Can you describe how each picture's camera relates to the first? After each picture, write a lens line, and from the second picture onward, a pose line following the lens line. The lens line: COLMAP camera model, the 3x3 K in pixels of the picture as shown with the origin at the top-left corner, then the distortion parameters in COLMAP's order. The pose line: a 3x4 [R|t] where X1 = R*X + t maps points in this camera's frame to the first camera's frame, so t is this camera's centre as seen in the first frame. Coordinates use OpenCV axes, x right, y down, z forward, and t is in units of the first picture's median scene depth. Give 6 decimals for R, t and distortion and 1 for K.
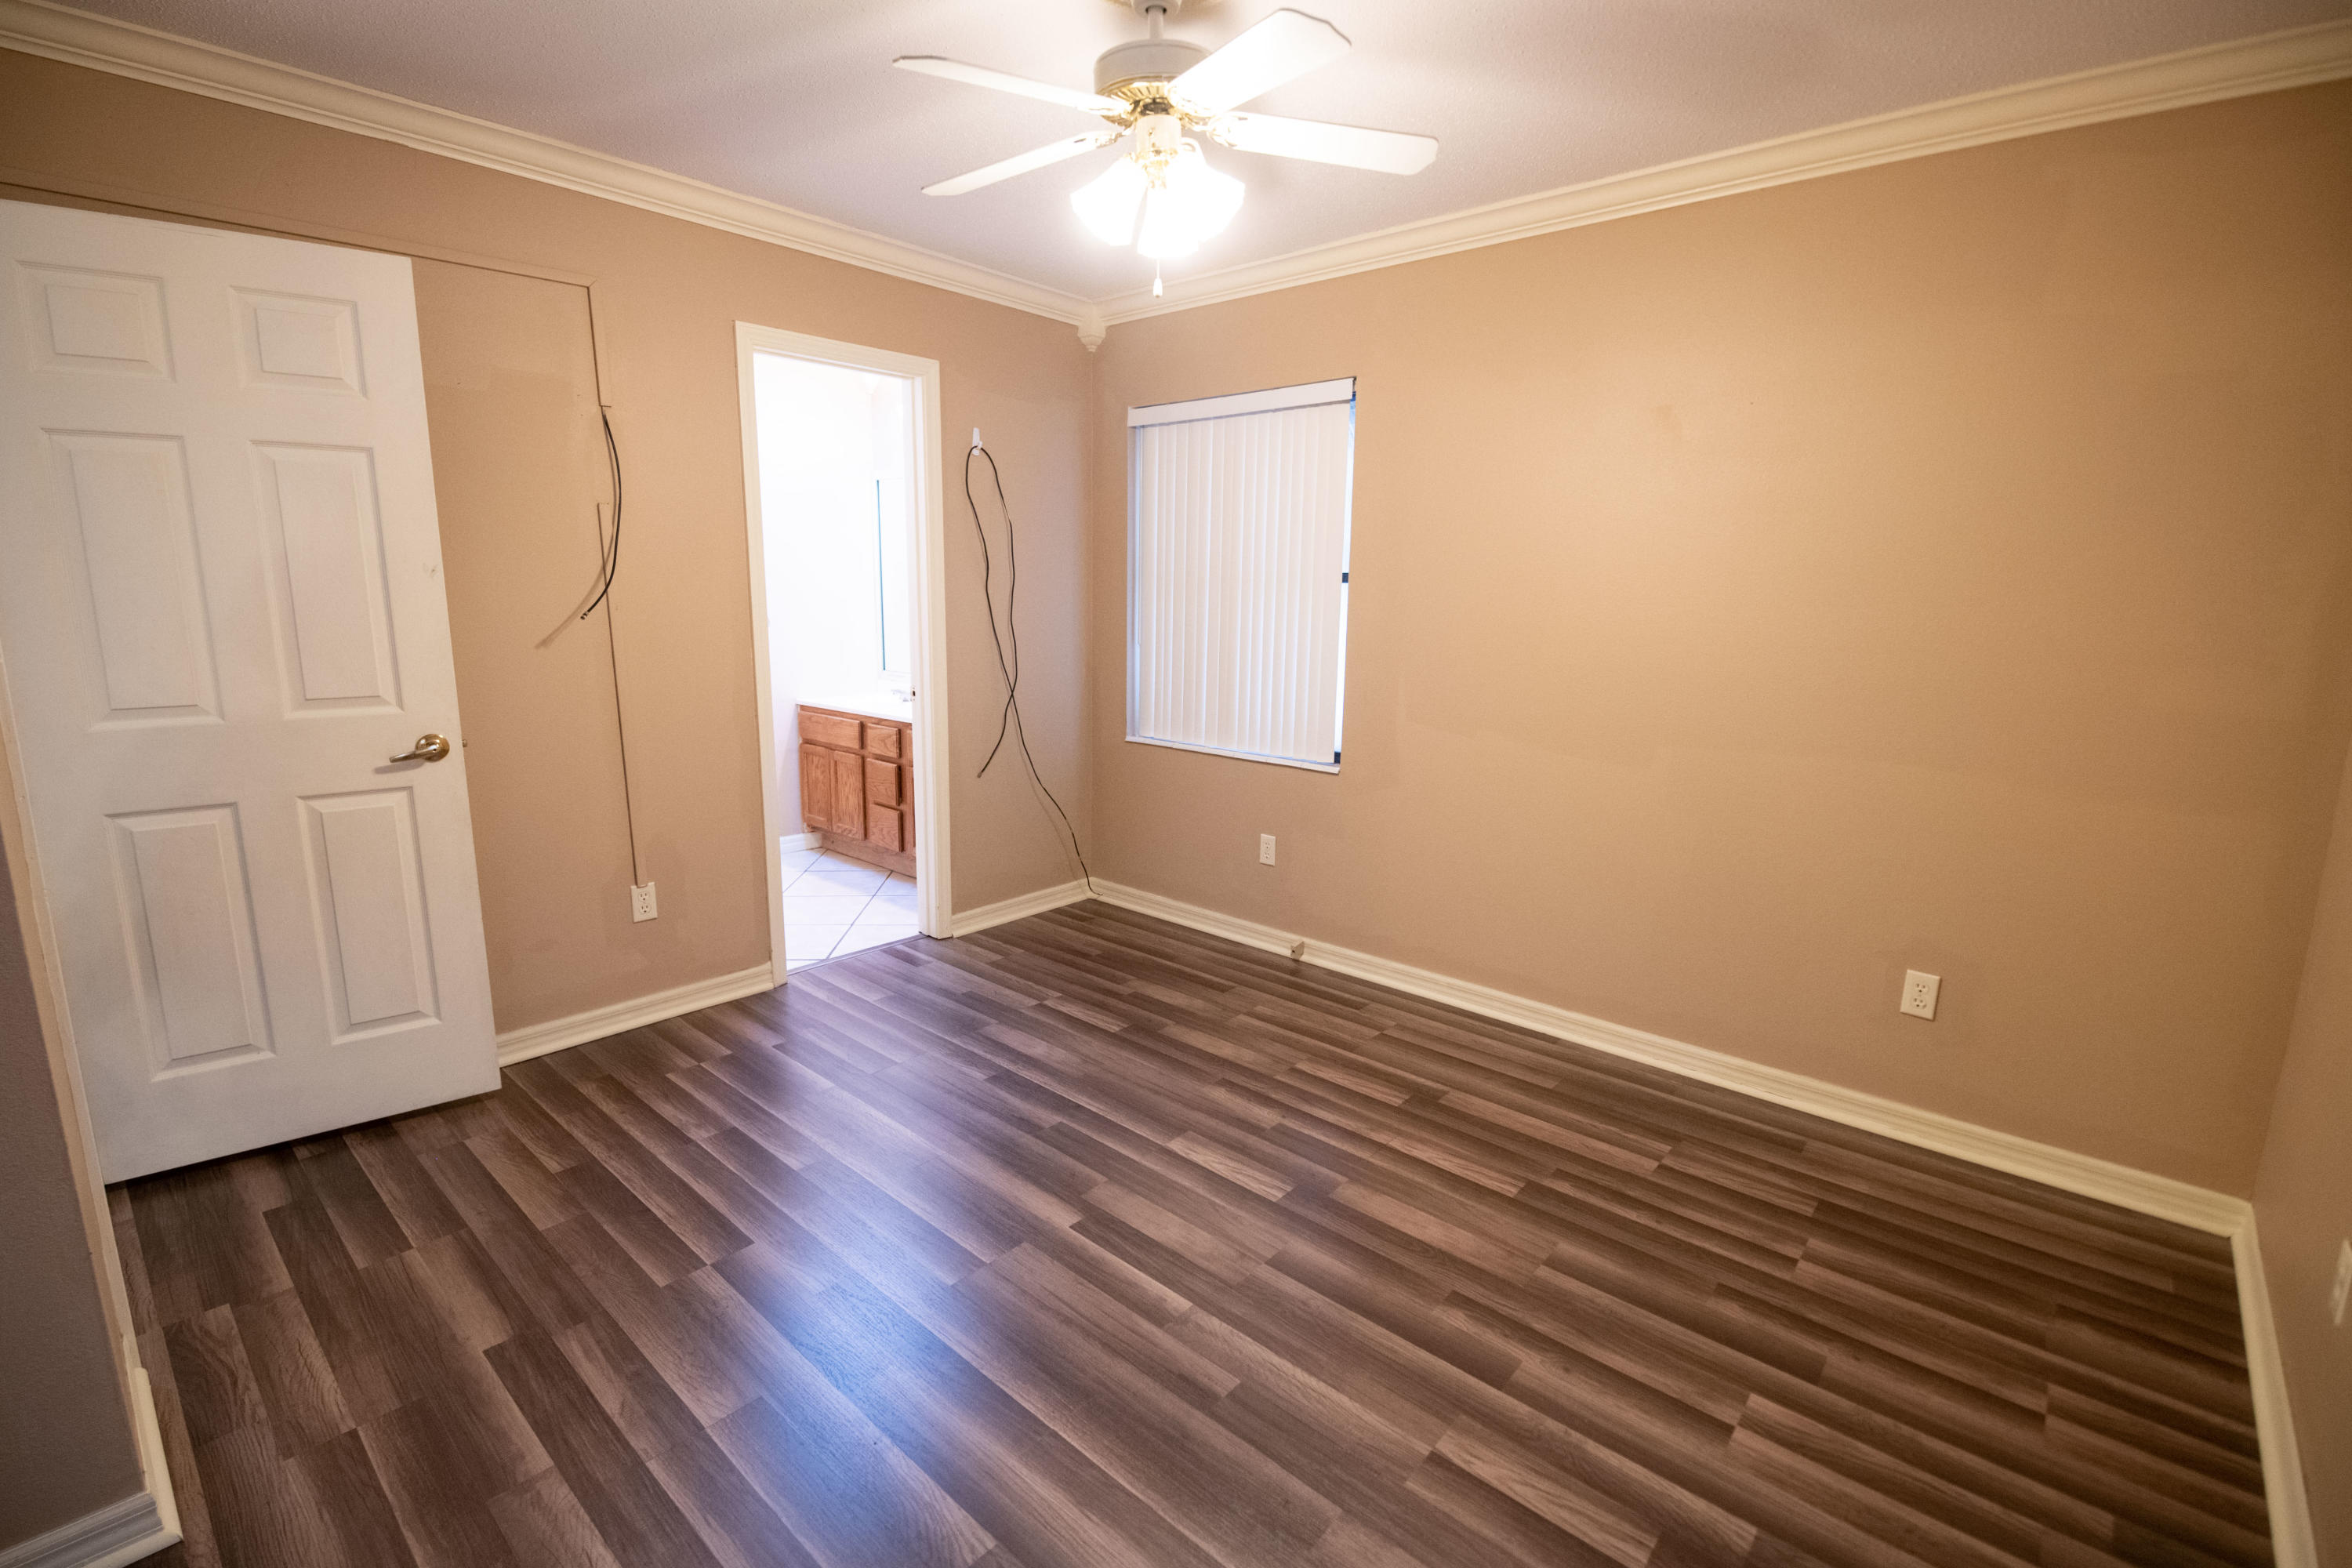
lens RADIAL K [[1030.4, 0, 1164.8], [0, 1030.4, 760.4], [0, 0, 1]] dist [0.001112, 0.000071]
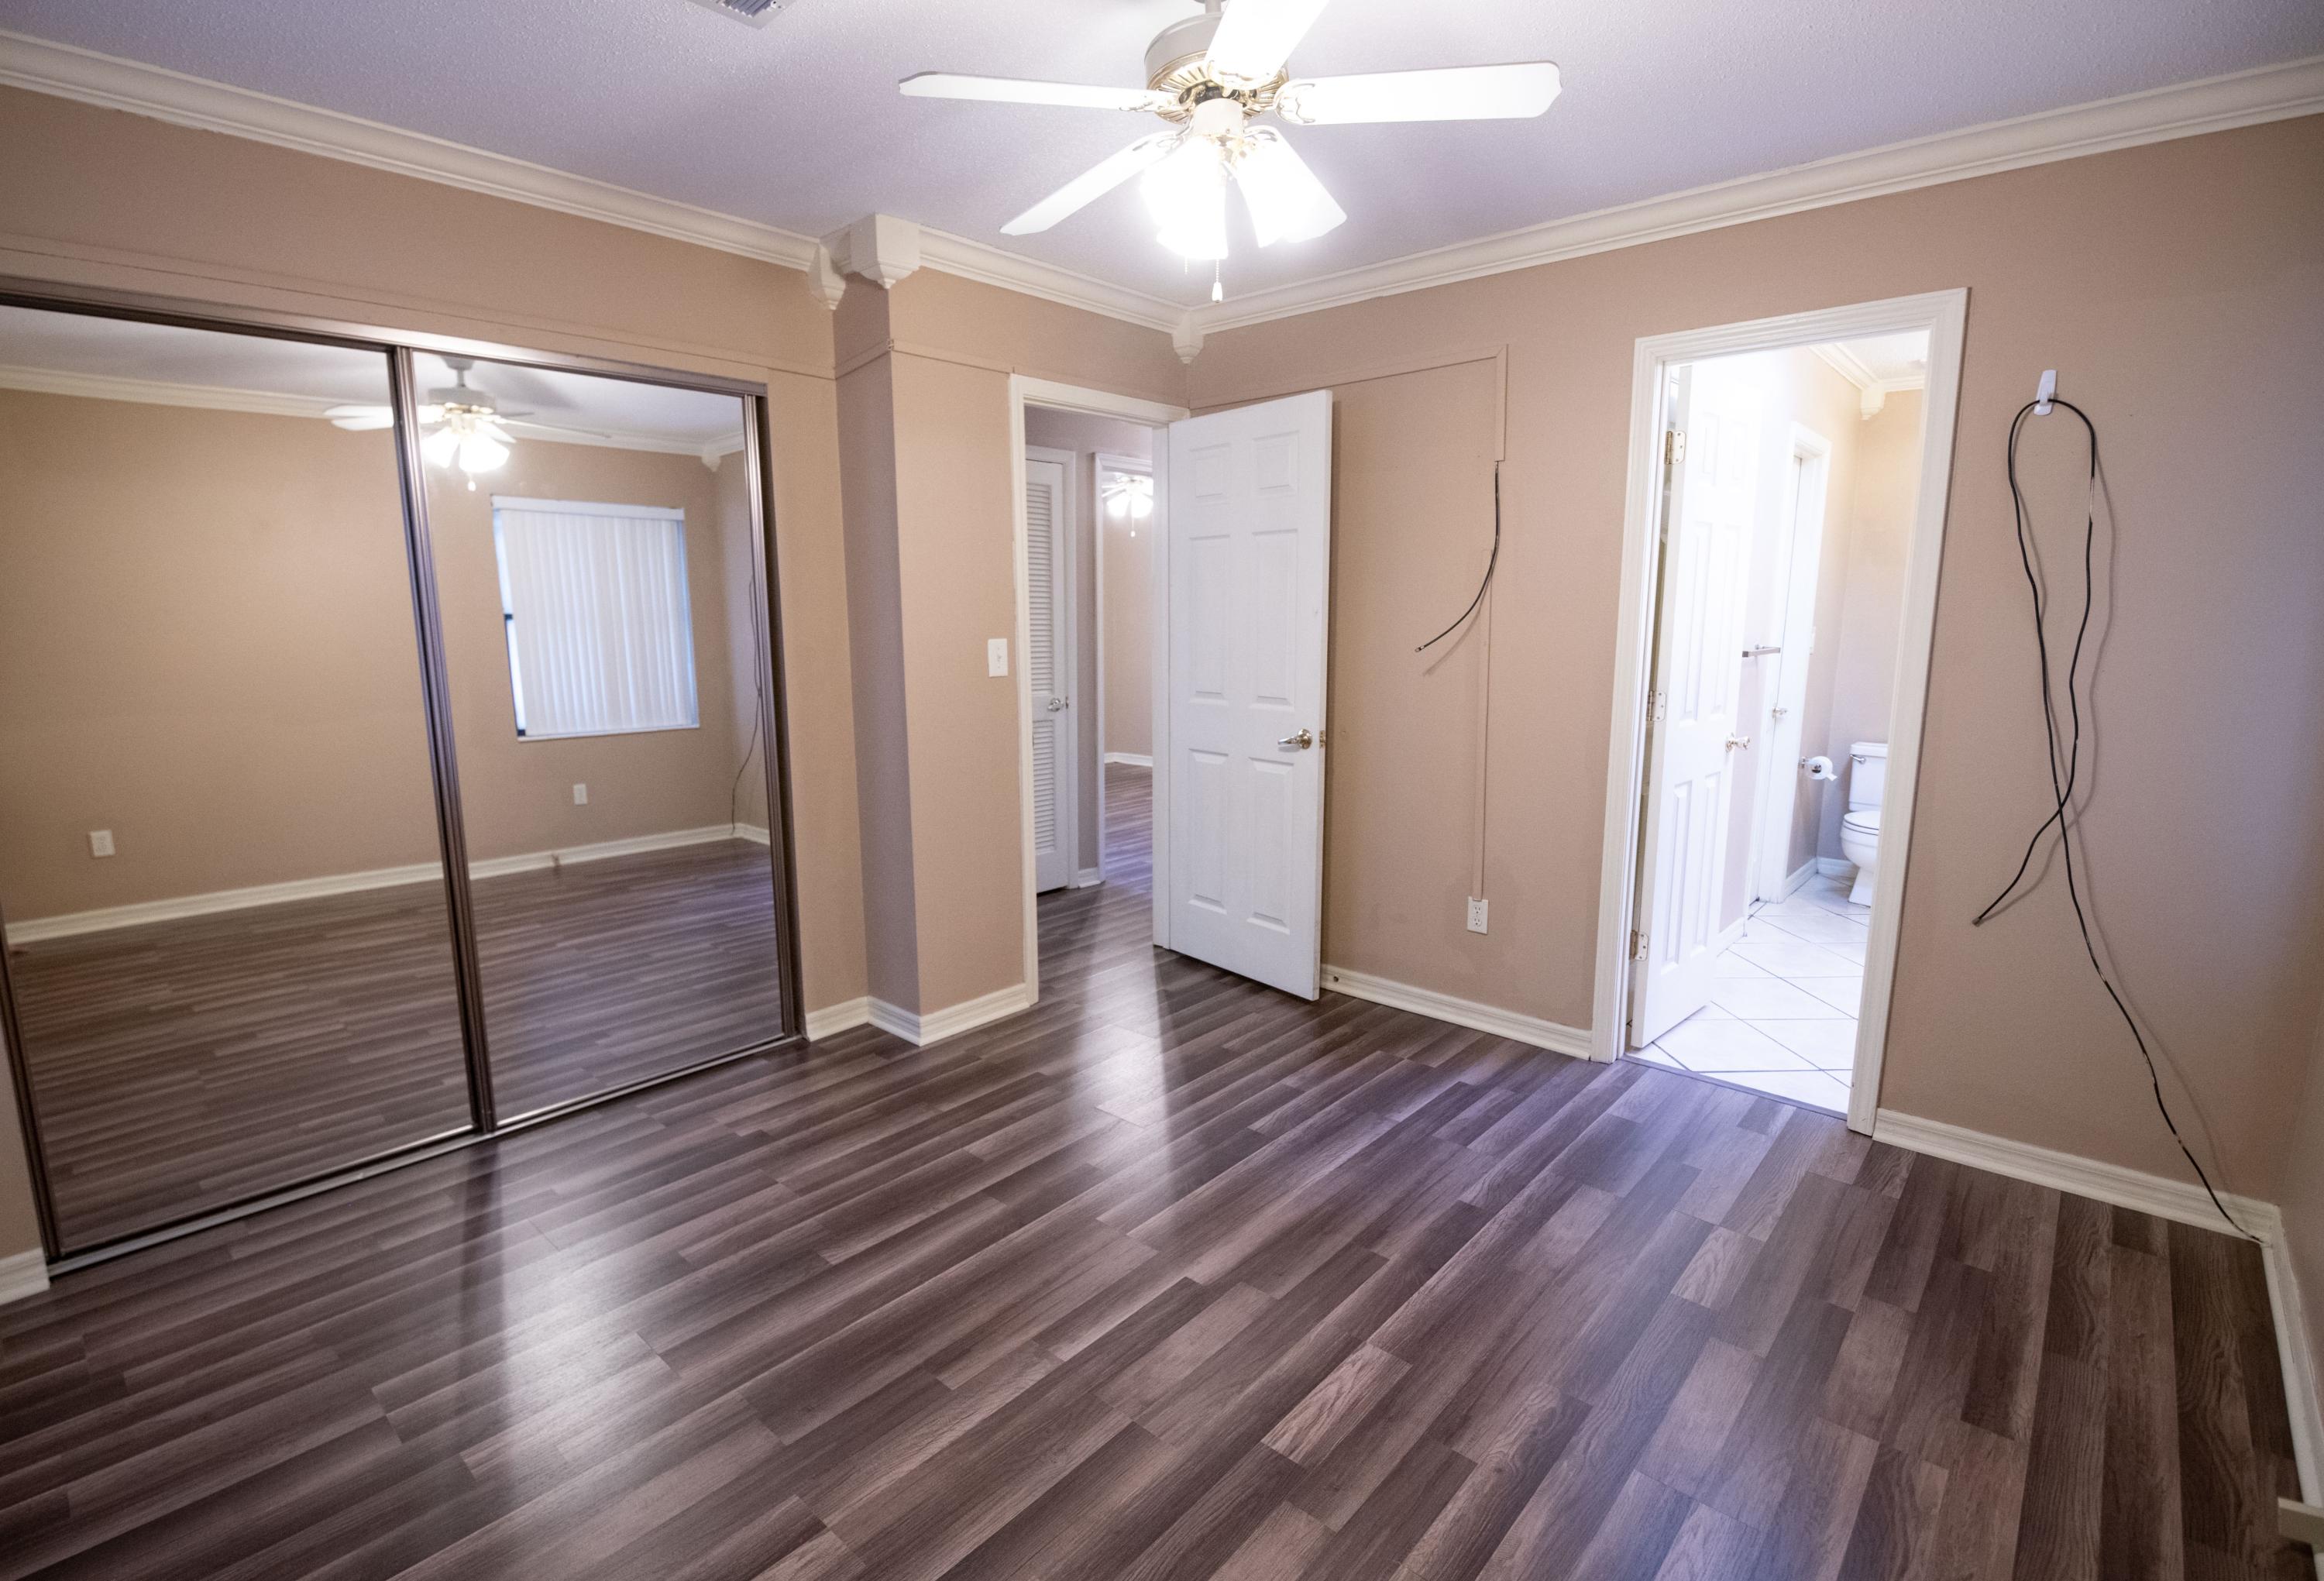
lens RADIAL K [[1106.0, 0, 1162.0], [0, 1106.0, 790.5], [0, 0, 1]] dist [0.000694, 0.000080]
pose [[0.012952, 0.150734, -0.988489, 0.757256], [-0.170292, 0.974463, 0.146364, -0.127043], [0.985309, 0.166436, 0.038290, 0.744613]]
